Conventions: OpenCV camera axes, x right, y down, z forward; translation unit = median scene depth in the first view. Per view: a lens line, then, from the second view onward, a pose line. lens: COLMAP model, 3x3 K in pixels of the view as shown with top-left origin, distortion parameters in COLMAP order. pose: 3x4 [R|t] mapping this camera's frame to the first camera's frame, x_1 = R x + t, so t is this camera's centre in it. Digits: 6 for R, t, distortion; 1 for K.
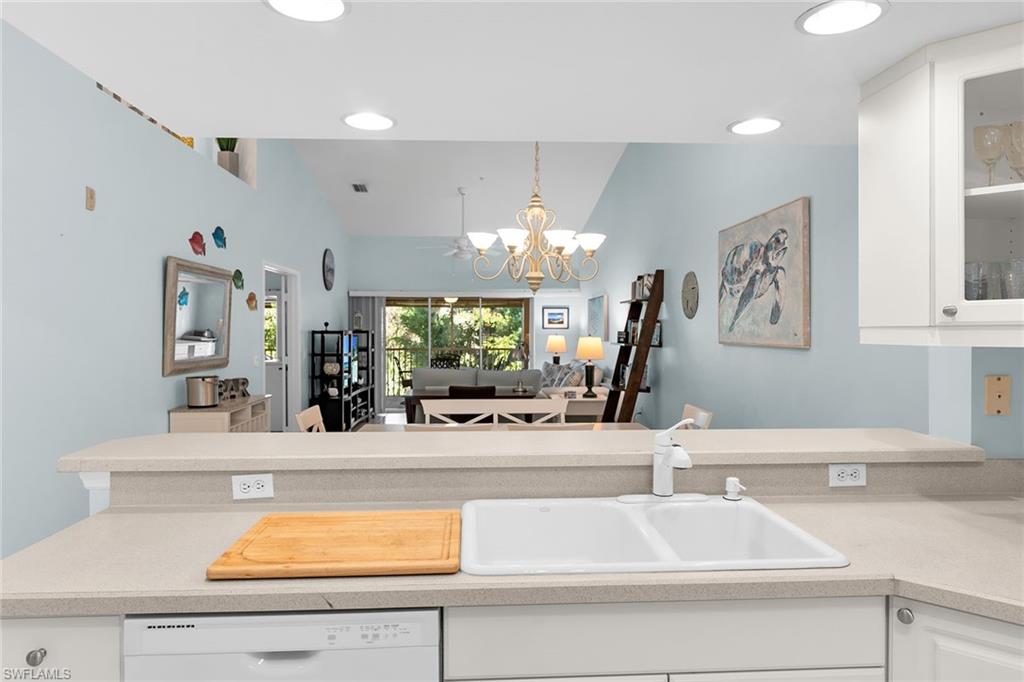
lens RADIAL K [[661.7, 0, 510.4], [0, 661.7, 332.3], [0, 0, 1]] dist [0.000499, -0.000306]
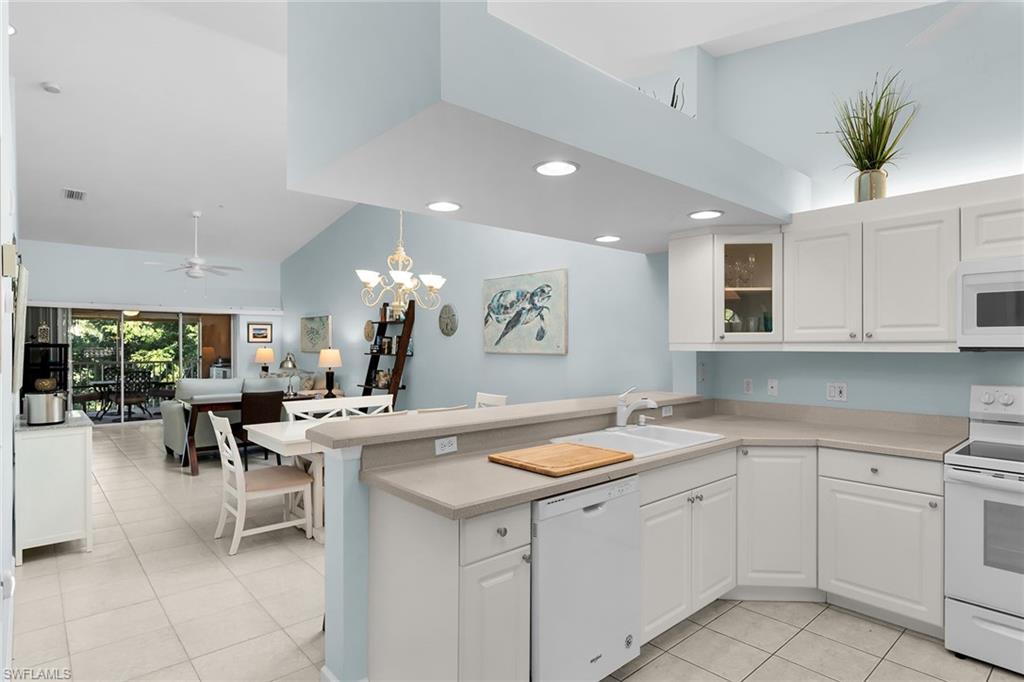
lens RADIAL K [[551.2, 0, 515.9], [0, 551.2, 343.3], [0, 0, 1]] dist [-0.000050, -0.000136]
pose [[0.780222, 0.001093, 0.625502, -0.317729], [0.001106, 0.999994, -0.003127, -0.000524], [-0.625502, 0.003132, 0.780217, -0.032245]]
